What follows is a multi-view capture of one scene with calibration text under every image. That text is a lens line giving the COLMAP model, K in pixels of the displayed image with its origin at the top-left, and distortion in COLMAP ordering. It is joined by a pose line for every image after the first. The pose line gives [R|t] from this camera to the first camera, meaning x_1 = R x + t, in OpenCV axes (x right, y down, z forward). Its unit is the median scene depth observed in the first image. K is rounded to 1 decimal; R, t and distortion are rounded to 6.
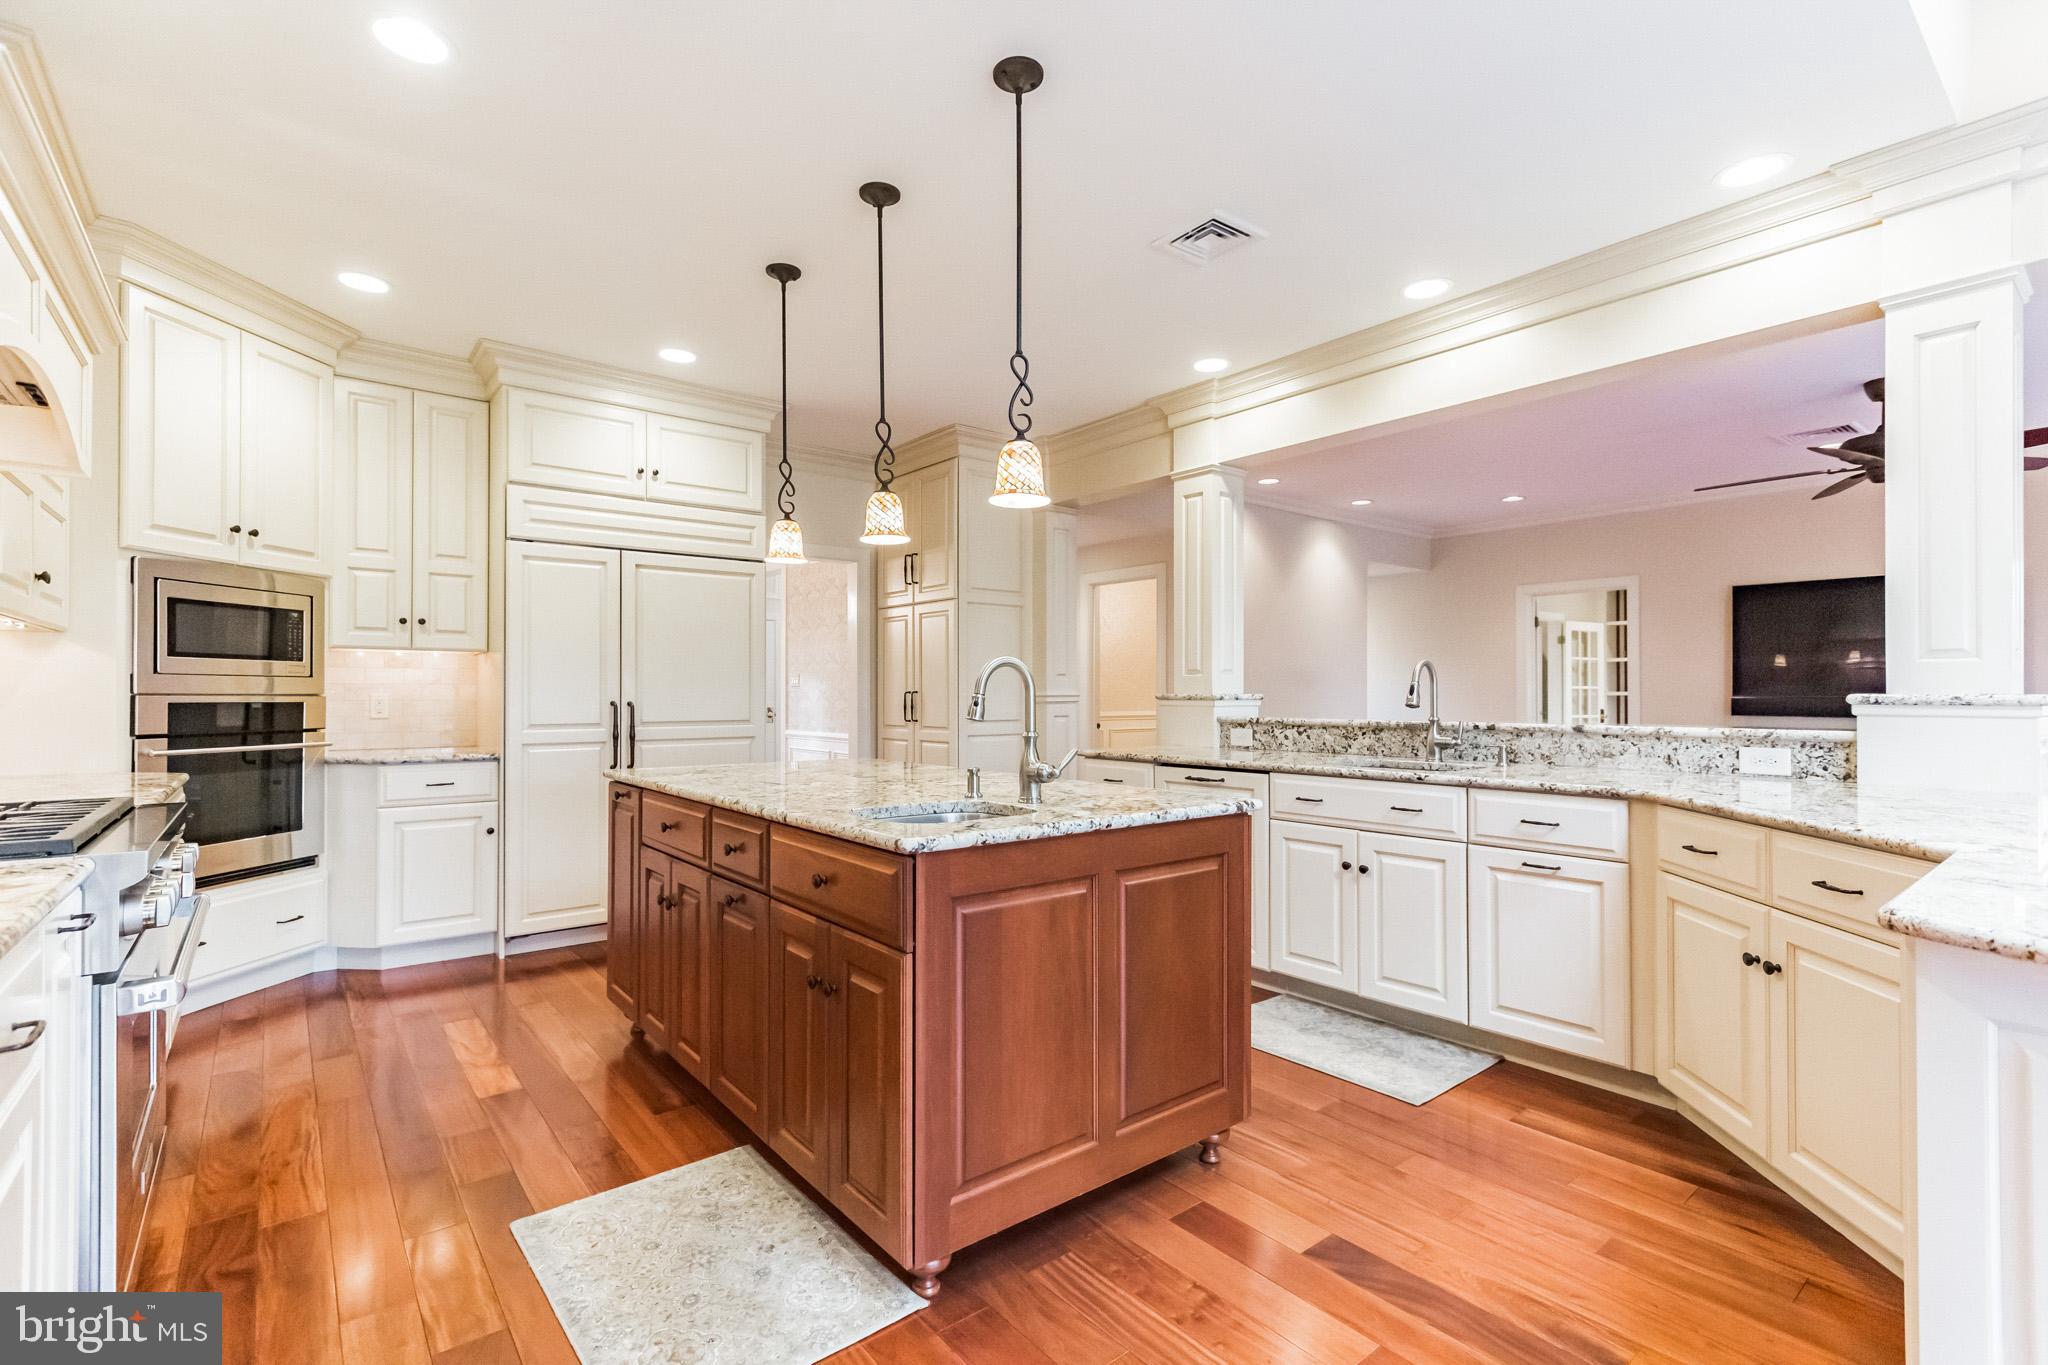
lens RADIAL K [[930.7, 0, 1017.4], [0, 930.7, 687.1], [0, 0, 1]] dist [0.001393, -0.000109]
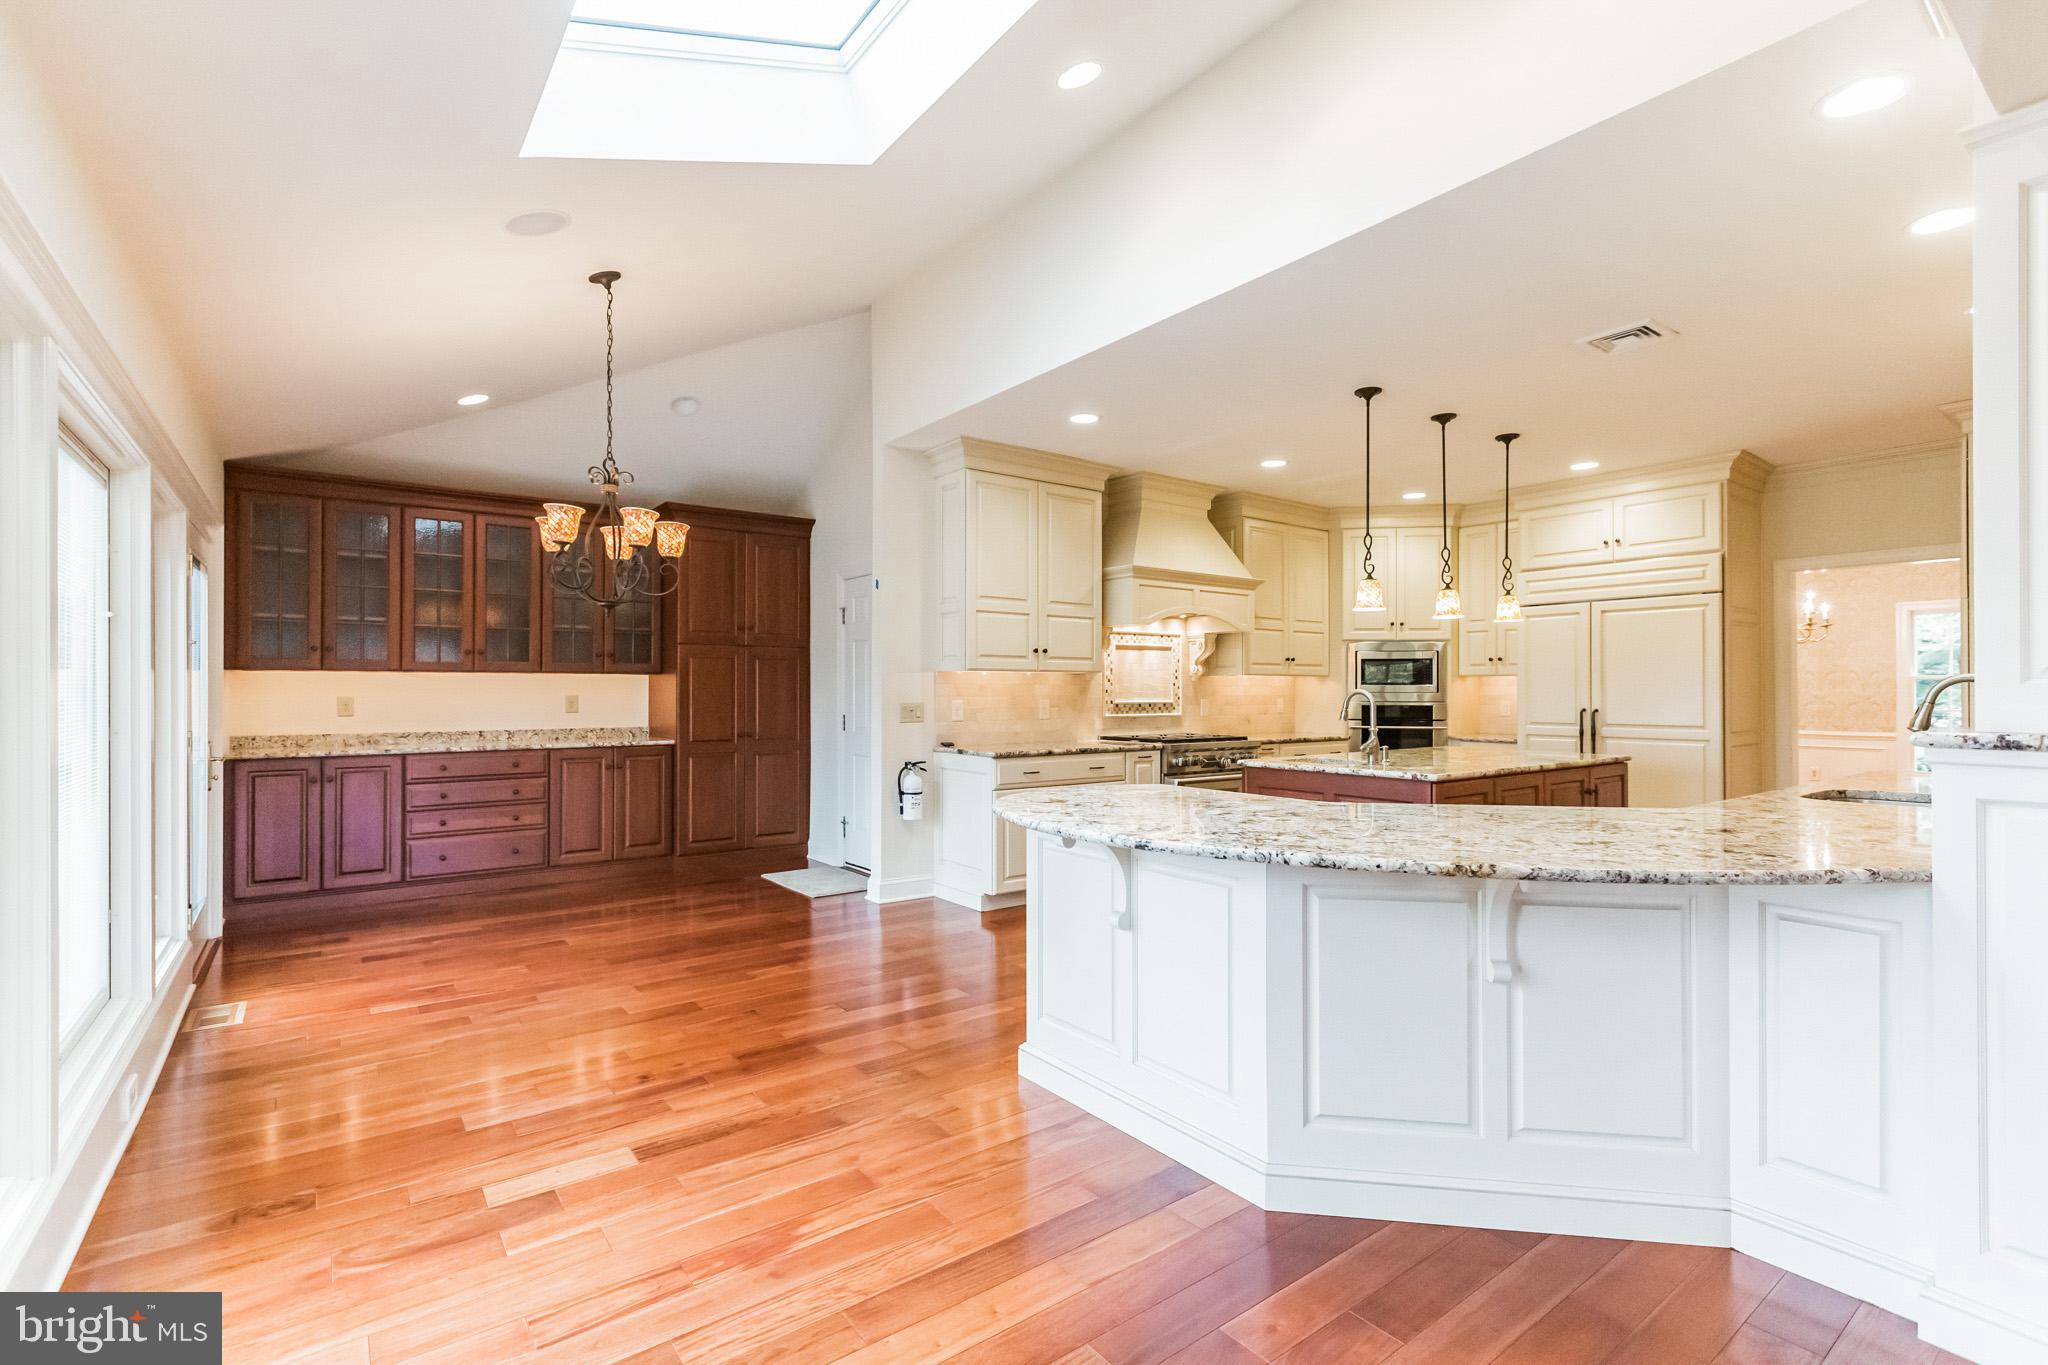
lens RADIAL K [[930.7, 0, 1017.8], [0, 930.7, 686.7], [0, 0, 1]] dist [0.001393, -0.000109]
pose [[-0.029585, -0.004429, -0.999552, 1.213467], [0.007374, 0.999962, -0.004649, -0.020987], [0.999535, -0.007508, -0.029551, 0.194656]]
